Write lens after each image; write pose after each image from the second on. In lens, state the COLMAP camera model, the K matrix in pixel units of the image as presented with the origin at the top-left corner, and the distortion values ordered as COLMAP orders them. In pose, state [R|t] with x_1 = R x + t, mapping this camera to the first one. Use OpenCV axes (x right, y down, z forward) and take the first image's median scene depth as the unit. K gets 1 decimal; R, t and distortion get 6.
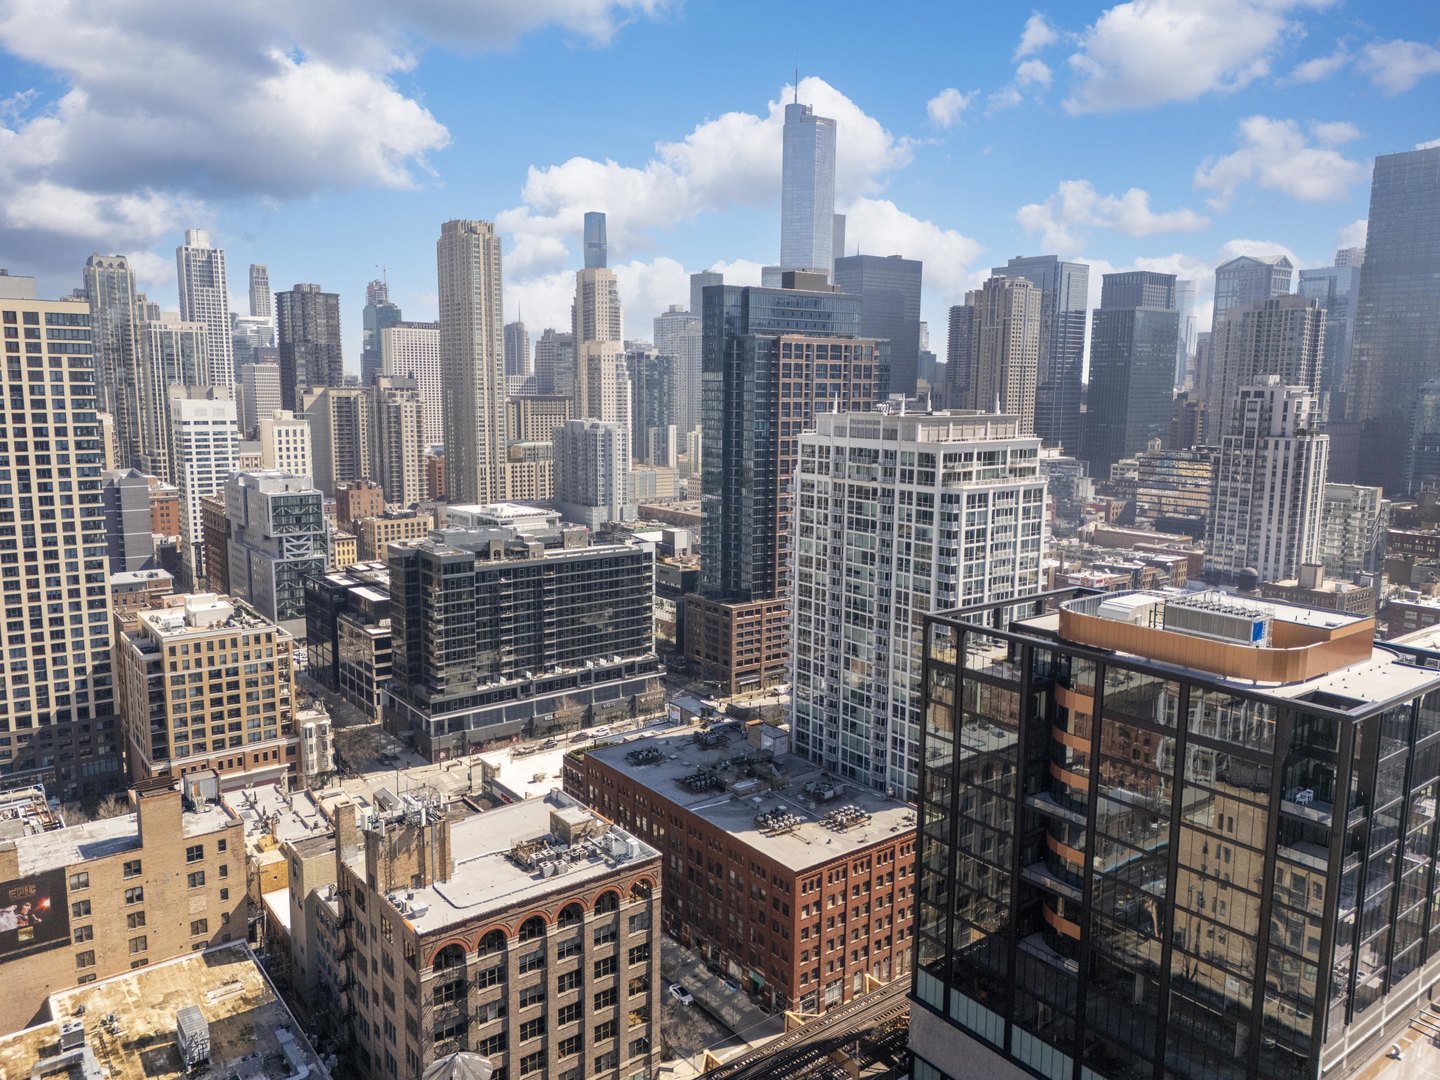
lens RADIAL K [[1050.1, 0, 720.0], [0, 1050.1, 540.0], [0, 0, 1]] dist [0.066130, -0.064625]
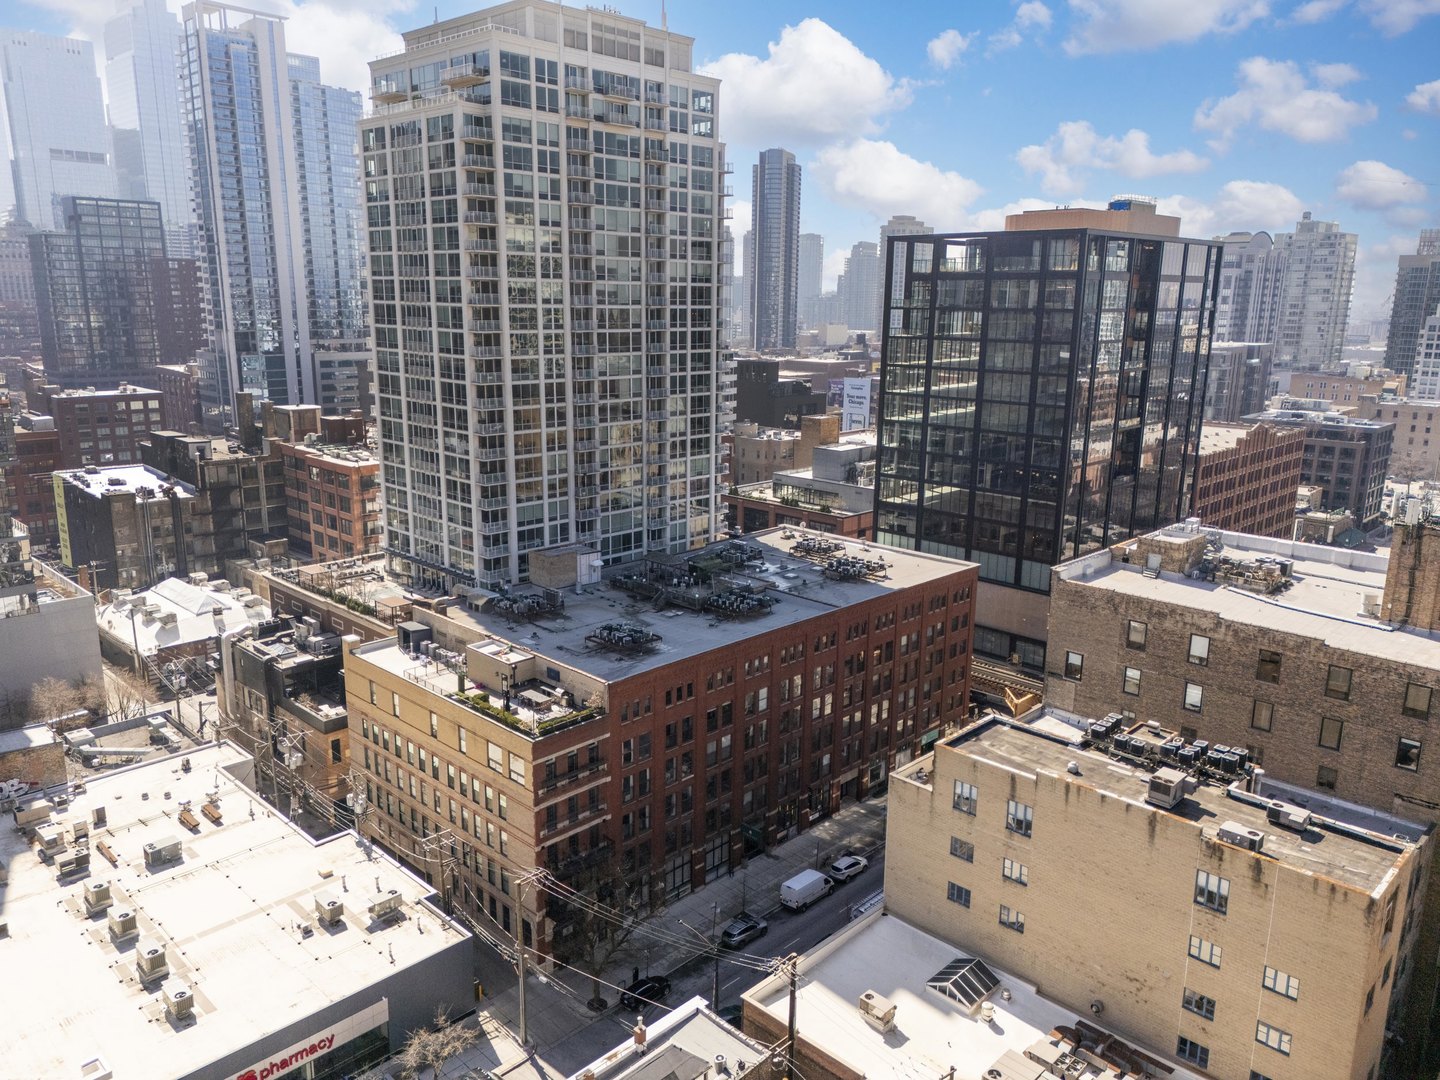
lens RADIAL K [[1049.0, 0, 720.0], [0, 1049.0, 540.0], [0, 0, 1]] dist [0.131509, -0.240034]
pose [[-0.142861, -0.229787, 0.962699, -0.470227], [0.139204, 0.958342, 0.249404, 0.029578], [-0.979905, 0.169641, -0.104922, 0.830664]]
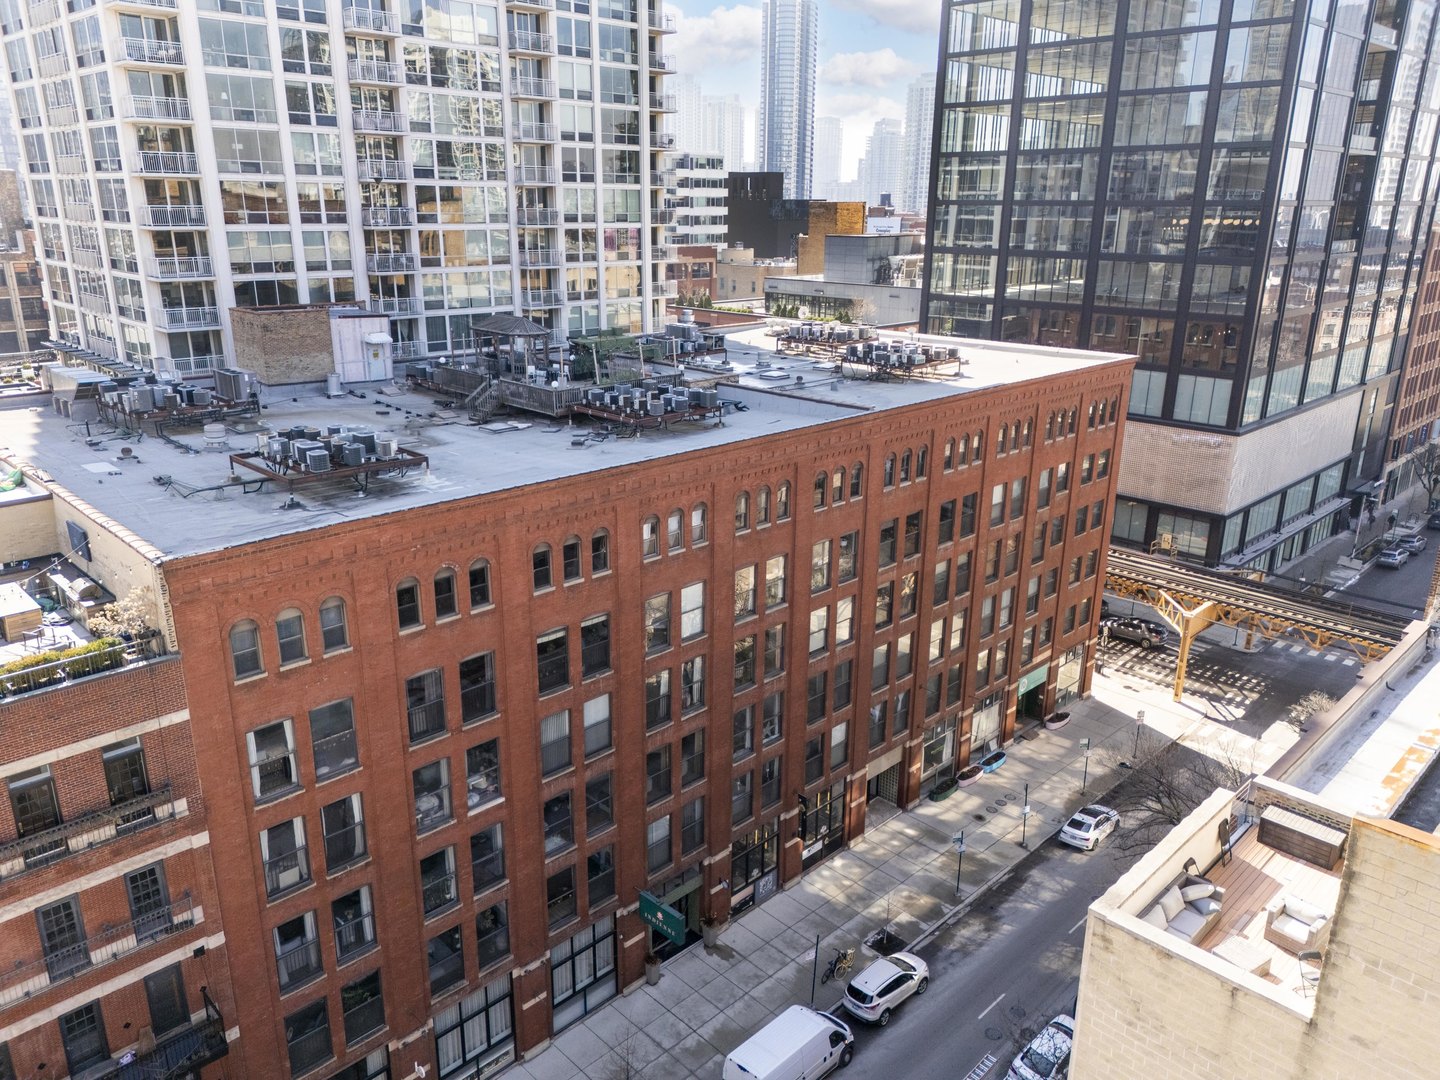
lens RADIAL K [[1050.1, 0, 720.0], [0, 1050.1, 540.0], [0, 0, 1]] dist [0.066130, -0.064625]
pose [[-0.127818, -0.307903, 0.942793, -0.232635], [0.144176, 0.934724, 0.324814, 0.136112], [-0.981262, 0.177446, -0.075082, 0.783861]]
